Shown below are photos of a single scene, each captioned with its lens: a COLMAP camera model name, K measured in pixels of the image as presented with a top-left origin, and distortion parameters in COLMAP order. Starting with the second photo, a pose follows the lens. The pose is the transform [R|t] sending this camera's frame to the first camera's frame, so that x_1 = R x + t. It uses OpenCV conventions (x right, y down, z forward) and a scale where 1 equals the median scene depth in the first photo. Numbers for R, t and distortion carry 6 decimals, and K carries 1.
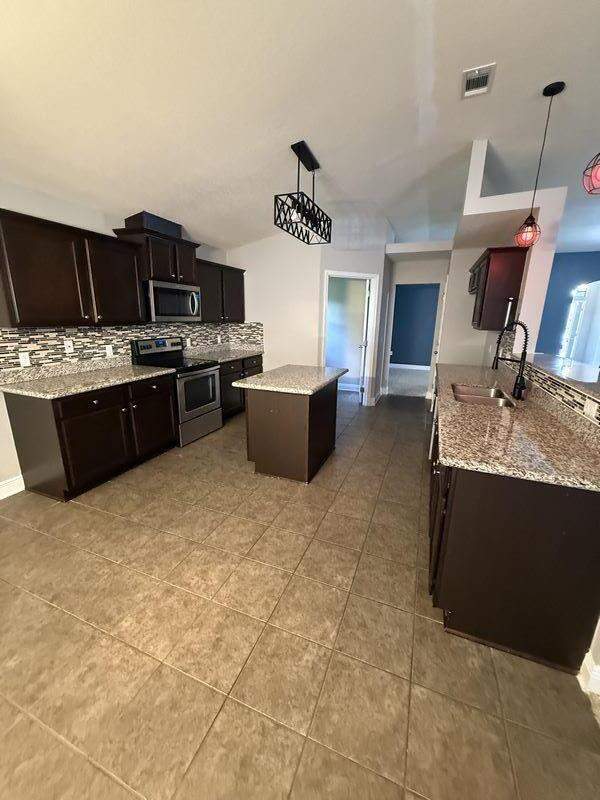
lens RADIAL K [[320.9, 0, 298.8], [0, 320.9, 399.9], [0, 0, 1]] dist [-0.000270, -0.000045]
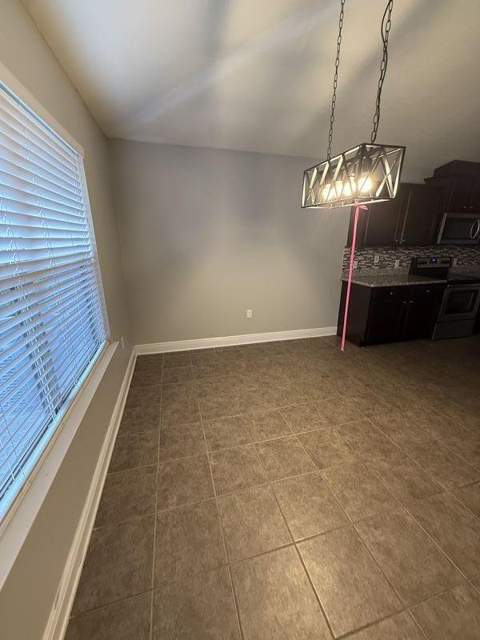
lens RADIAL K [[256.7, 0, 239.5], [0, 256.7, 316.8], [0, 0, 1]] dist [-0.000270, -0.000045]
pose [[0.603971, 0.216274, -0.767101, -0.060974], [-0.193068, 0.973514, 0.122458, 0.084432], [0.773268, 0.074142, 0.629730, -0.304951]]
